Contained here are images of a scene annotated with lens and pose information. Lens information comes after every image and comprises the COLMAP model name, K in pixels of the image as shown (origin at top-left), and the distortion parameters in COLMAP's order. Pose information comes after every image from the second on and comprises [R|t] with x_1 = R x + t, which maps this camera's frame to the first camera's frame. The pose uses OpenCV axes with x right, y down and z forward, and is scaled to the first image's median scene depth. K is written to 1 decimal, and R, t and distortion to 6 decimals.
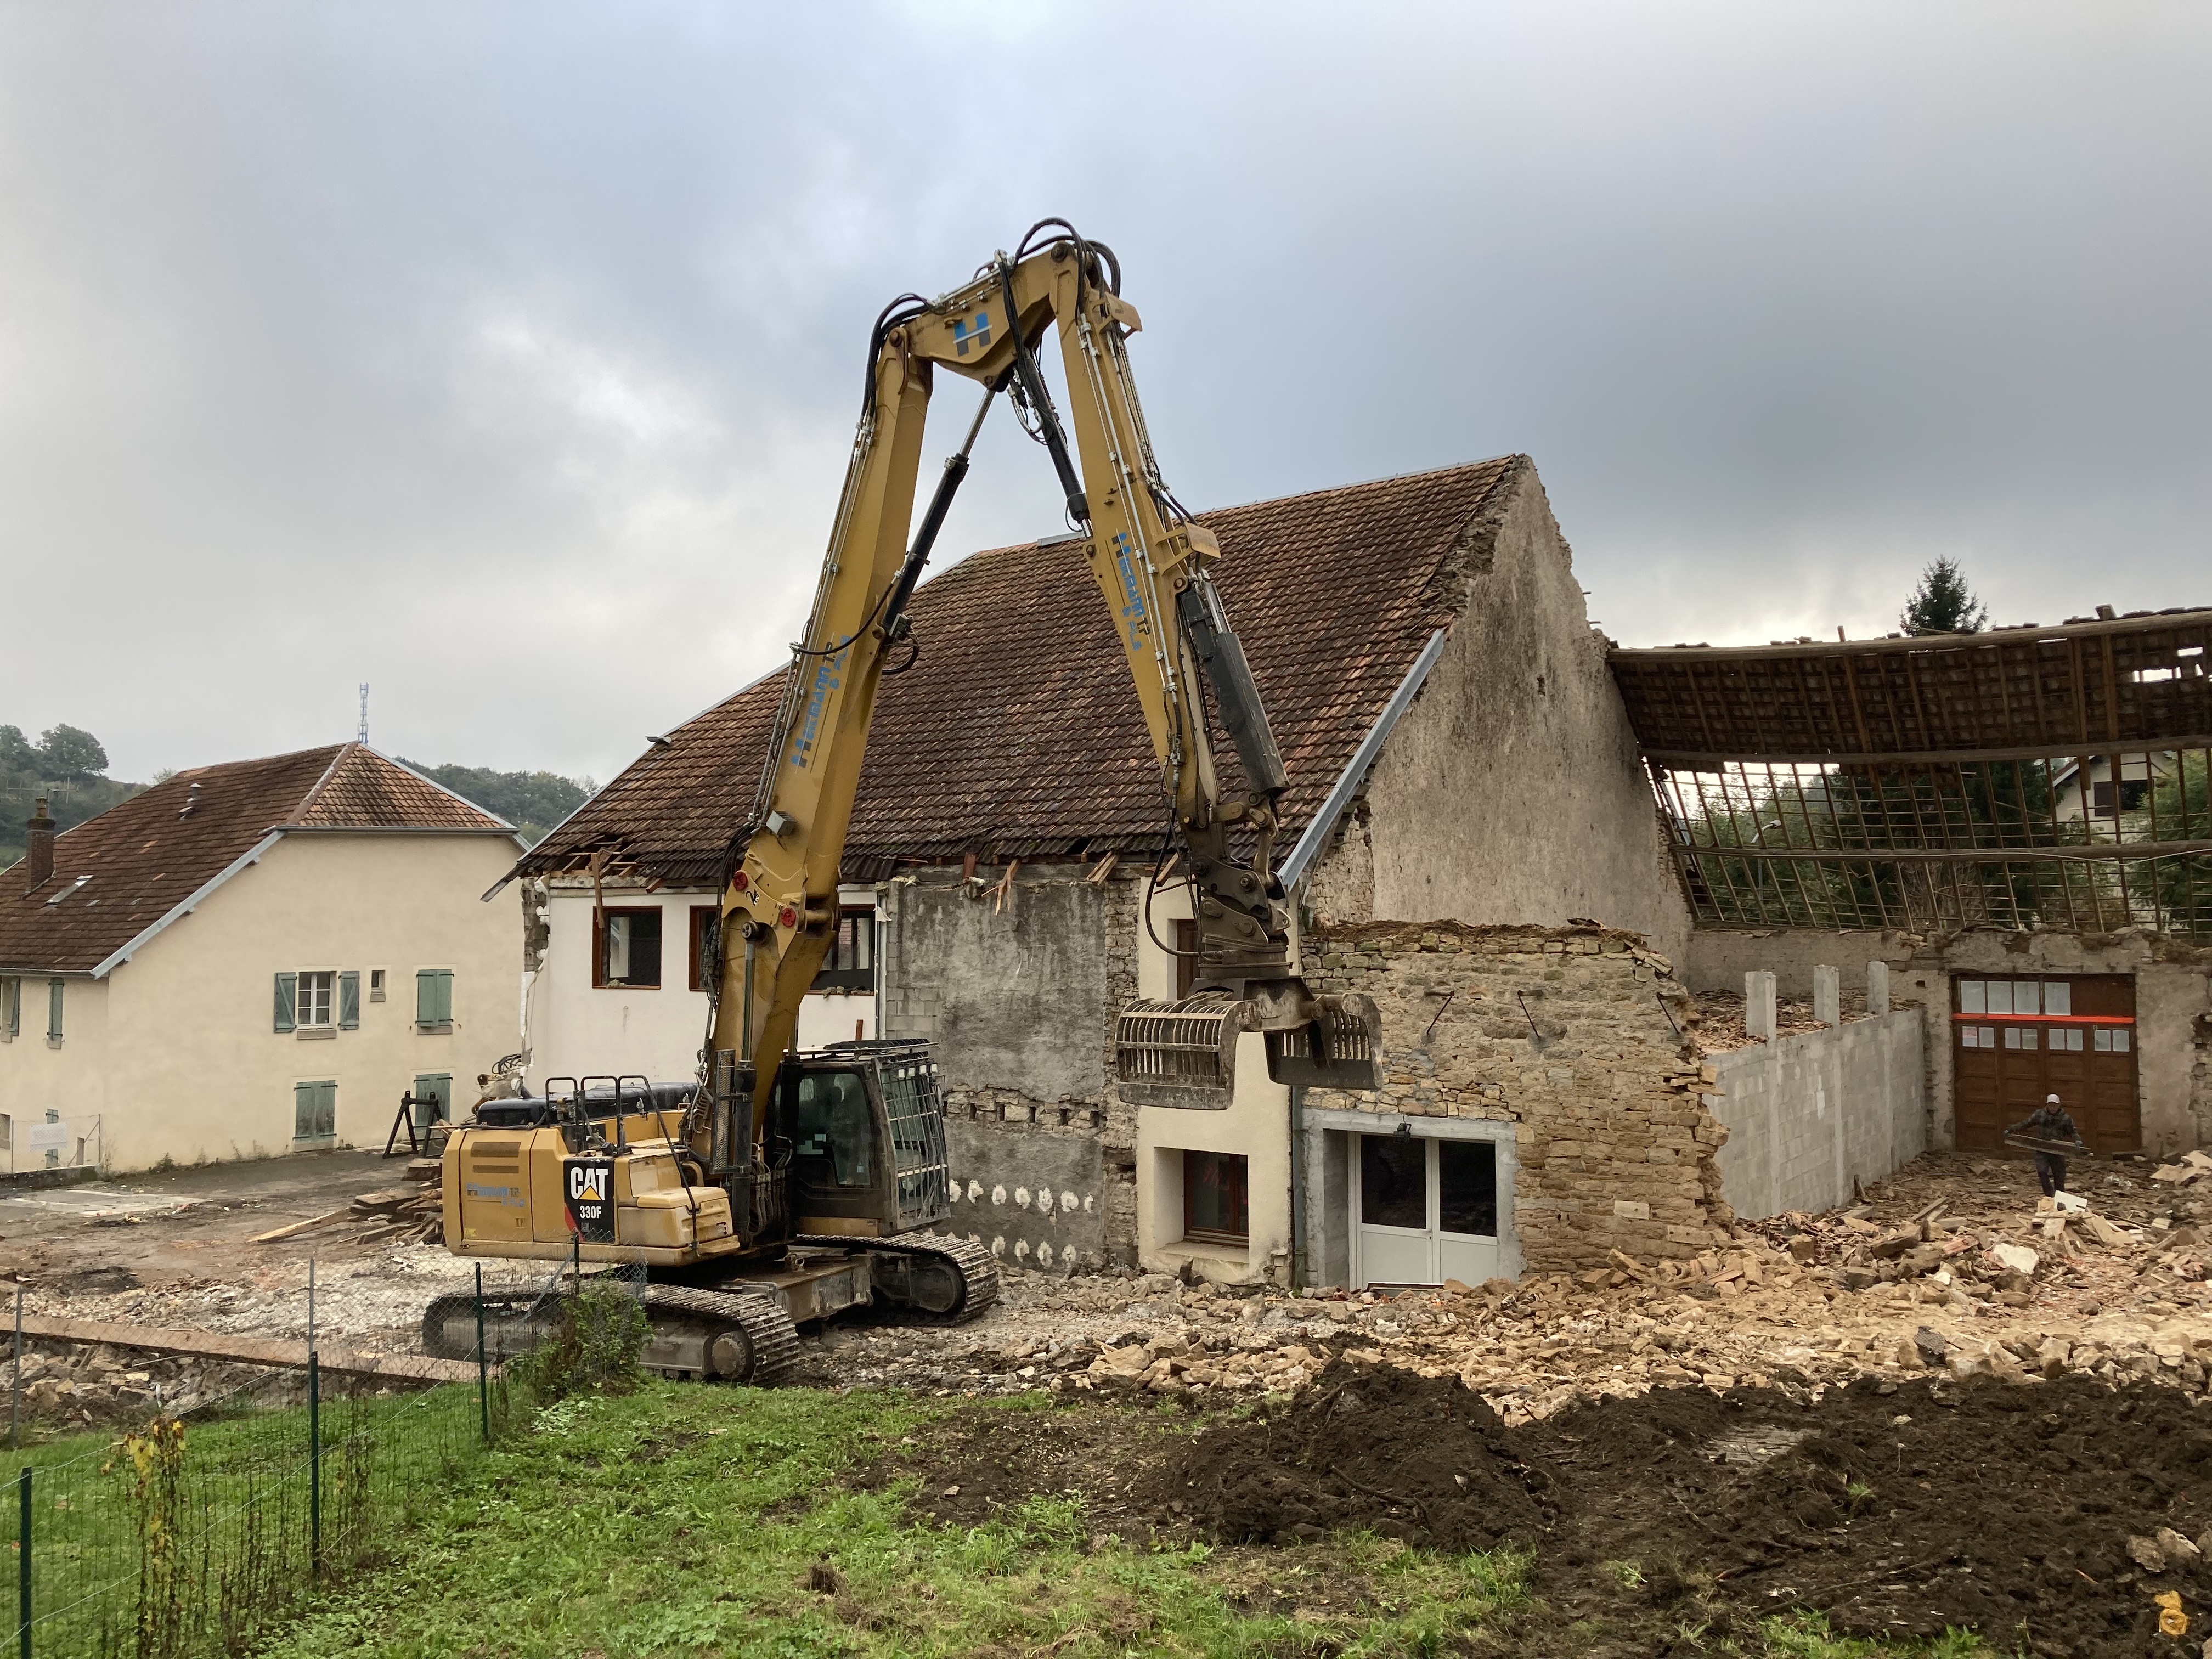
lens RADIAL K [[1814.2, 0, 1110.2], [0, 1814.2, 830.4], [0, 0, 1]] dist [0.040920, -0.036274]
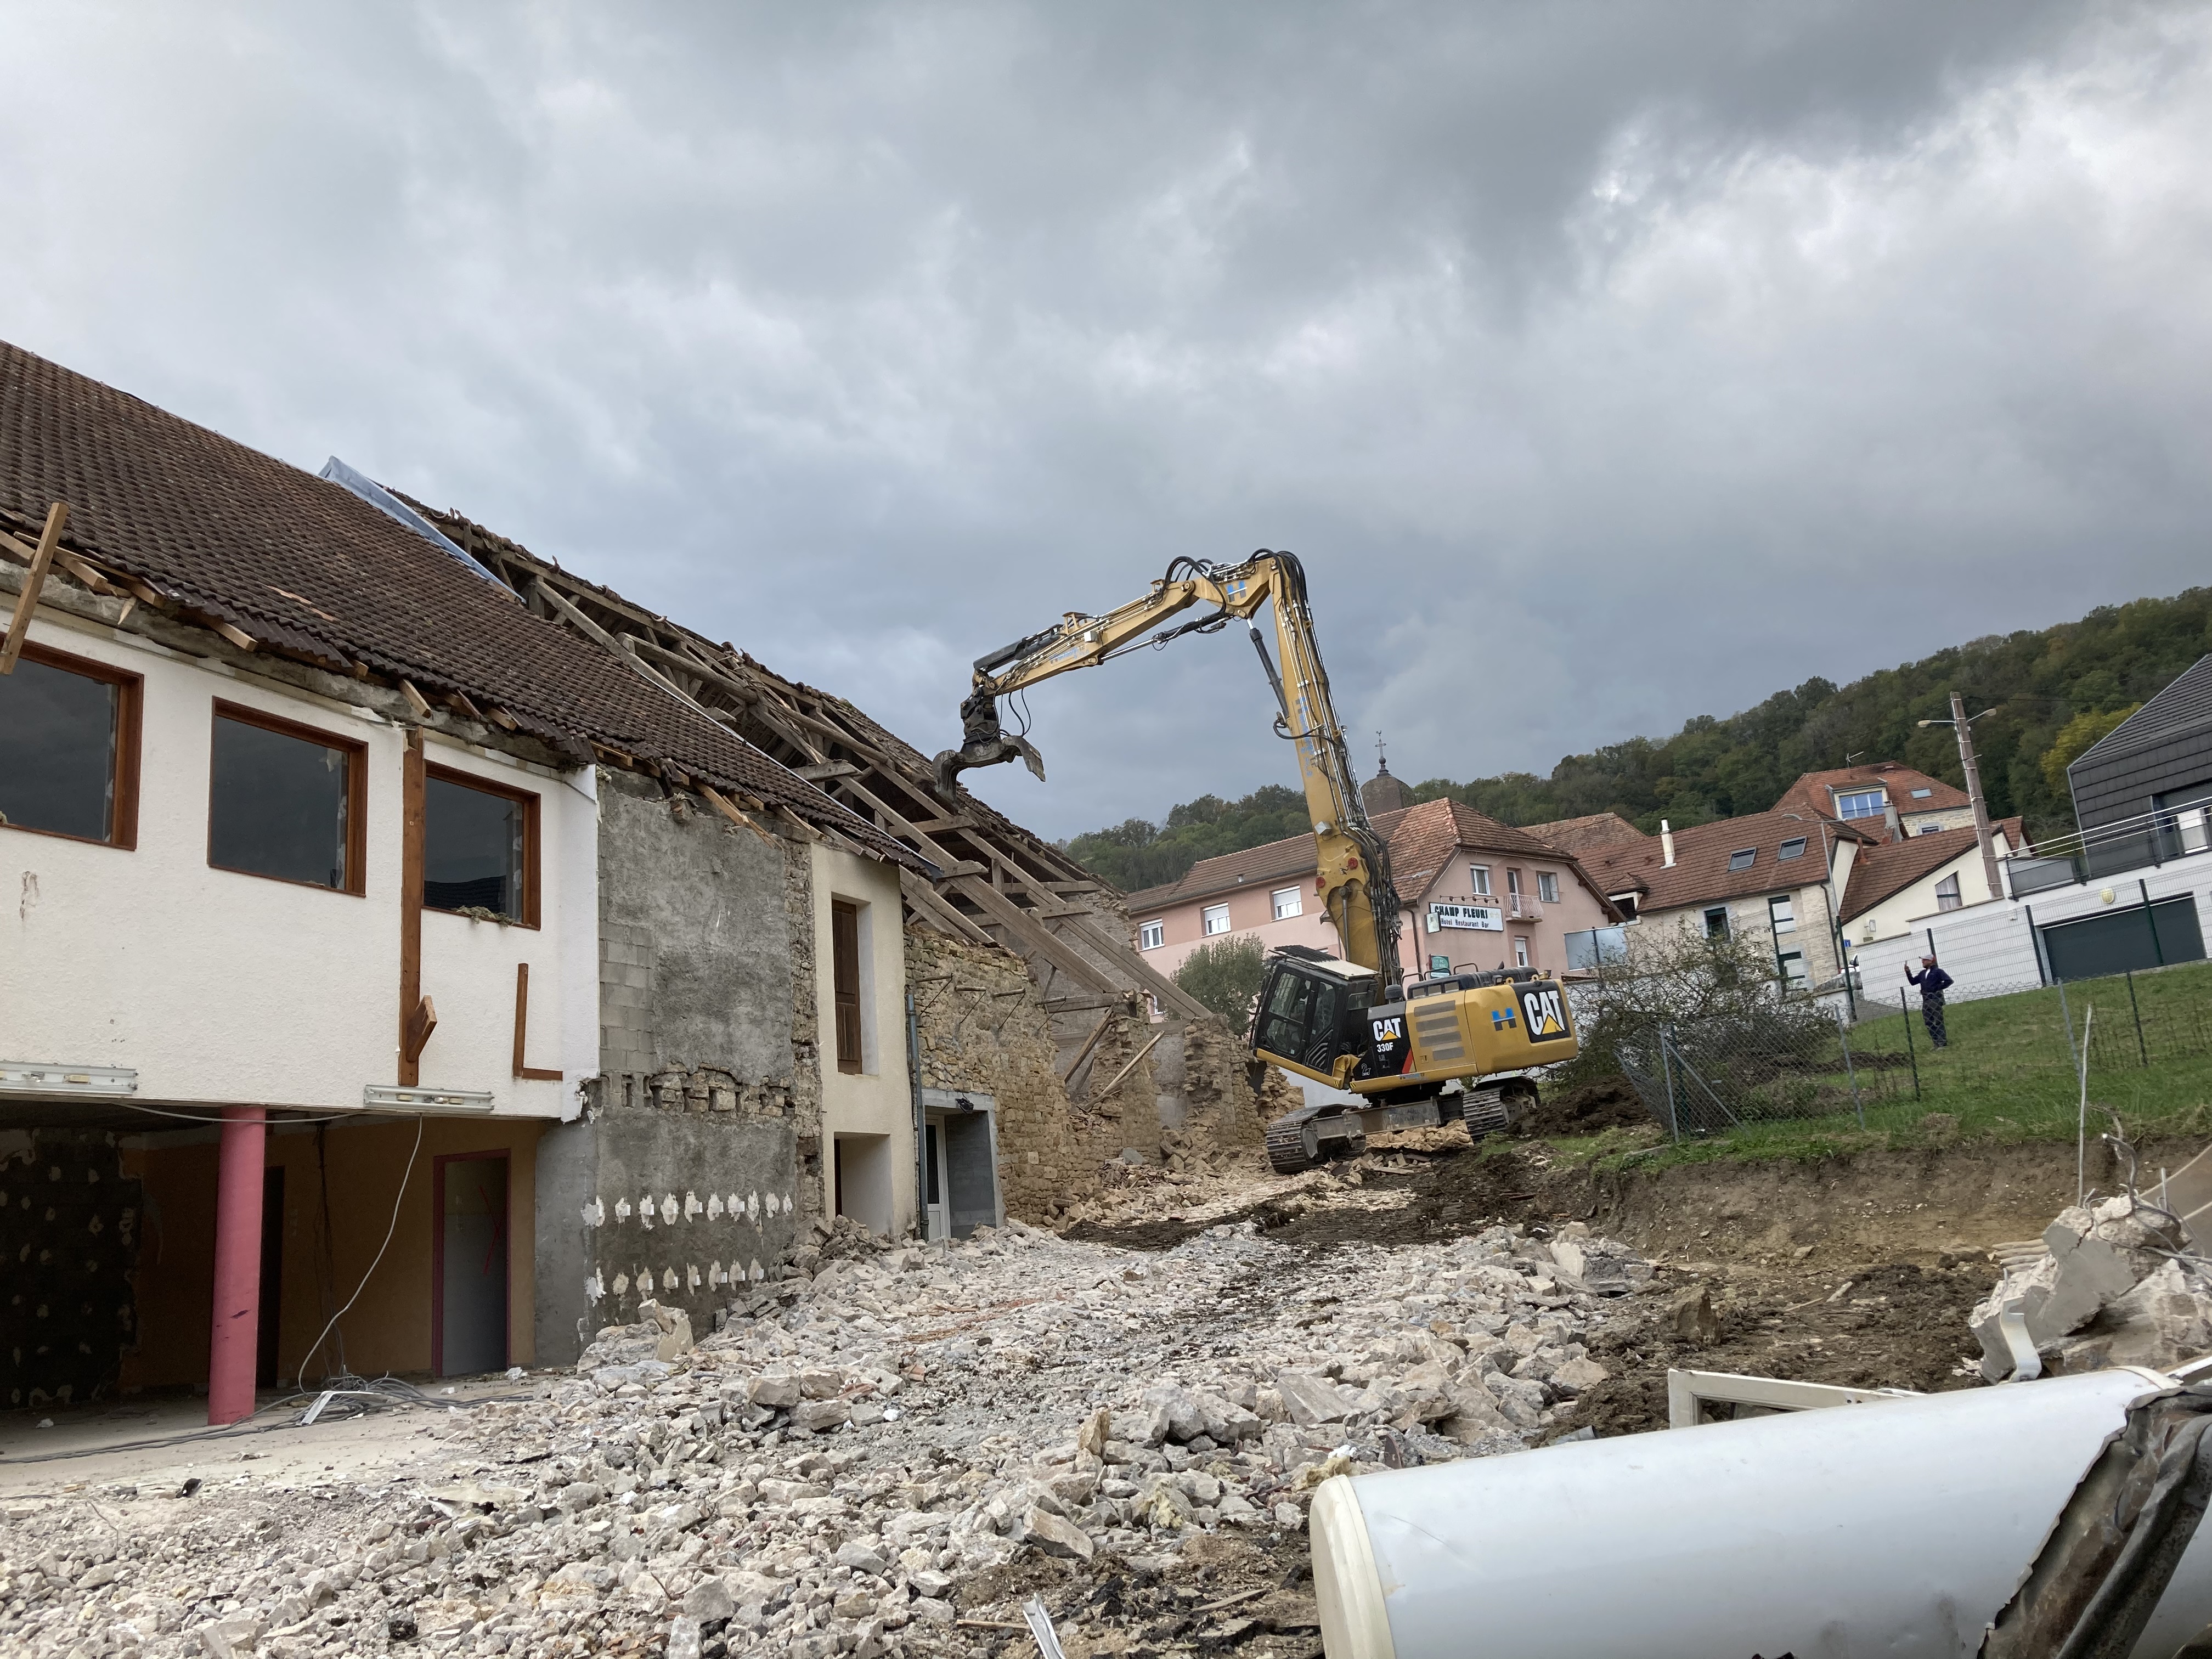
lens RADIAL K [[1814.2, 0, 1094.5], [0, 1814.2, 832.4], [0, 0, 1]] dist [0.040920, -0.036274]
pose [[-0.221195, 0.217141, 0.950748, -0.817447], [0.013578, 0.975488, -0.219633, 0.207121], [-0.975135, -0.035672, -0.218722, 0.970832]]
